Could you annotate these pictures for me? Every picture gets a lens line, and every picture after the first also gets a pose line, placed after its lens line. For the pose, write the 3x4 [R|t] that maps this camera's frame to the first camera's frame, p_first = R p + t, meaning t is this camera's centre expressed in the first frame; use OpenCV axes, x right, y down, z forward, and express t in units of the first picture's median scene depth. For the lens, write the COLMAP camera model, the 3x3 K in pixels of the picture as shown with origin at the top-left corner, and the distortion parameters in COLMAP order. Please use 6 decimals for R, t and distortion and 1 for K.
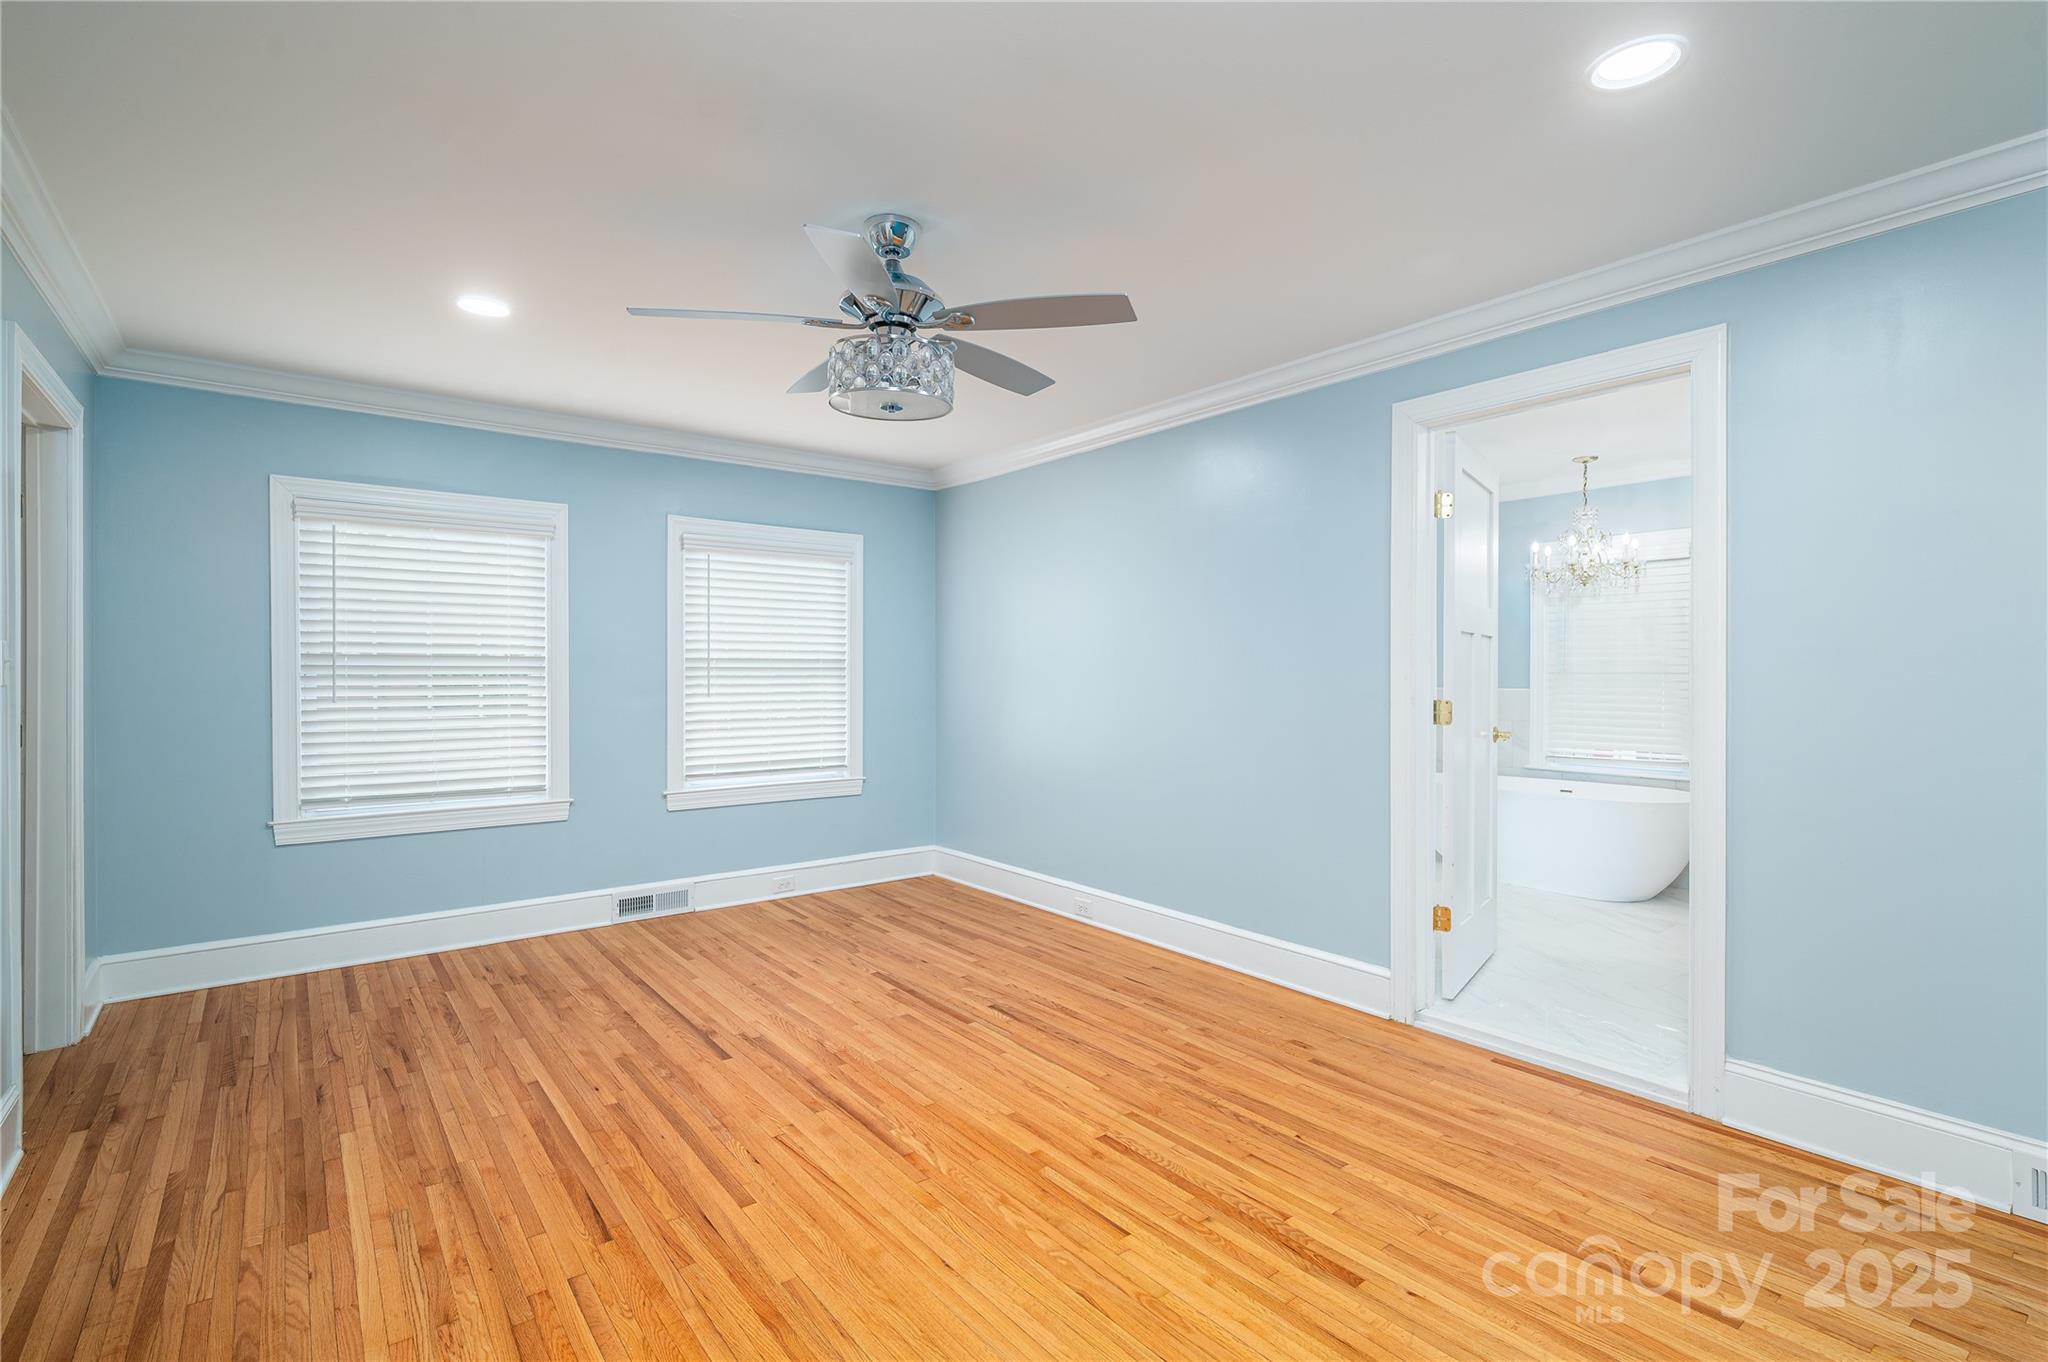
lens RADIAL K [[936.3, 0, 1025.5], [0, 936.3, 677.6], [0, 0, 1]] dist [-0.001848, 0.001005]
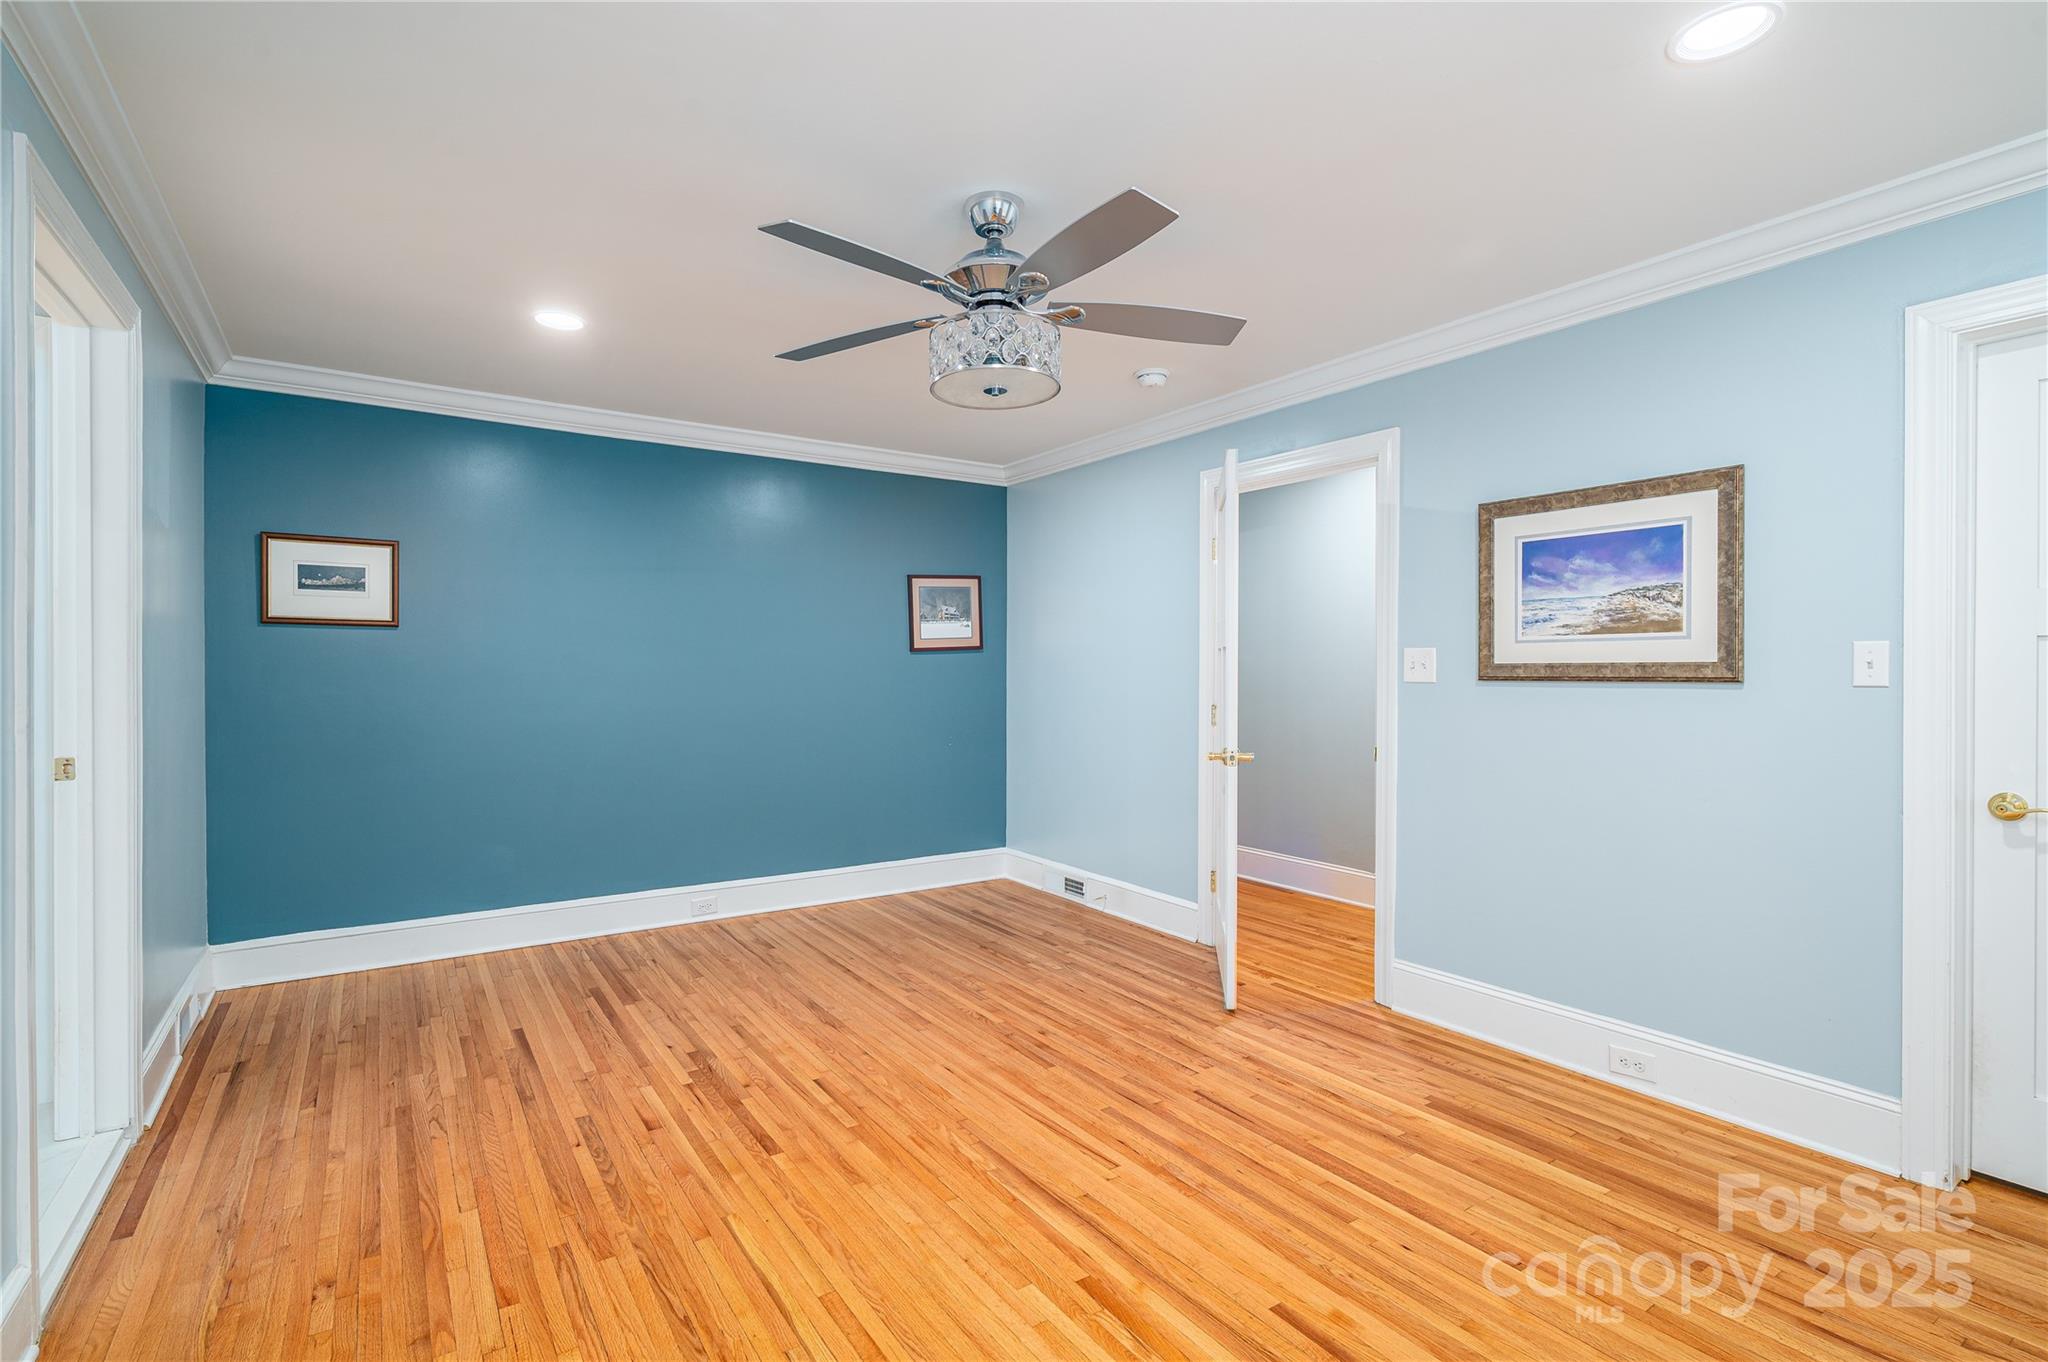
lens RADIAL K [[936.3, 0, 1022.5], [0, 936.3, 676.5], [0, 0, 1]] dist [-0.001848, 0.001005]
pose [[-0.998124, -0.001527, 0.061203, -0.227174], [-0.000914, 0.999949, 0.010039, -0.007849], [-0.061215, 0.009964, -0.998075, 1.921267]]
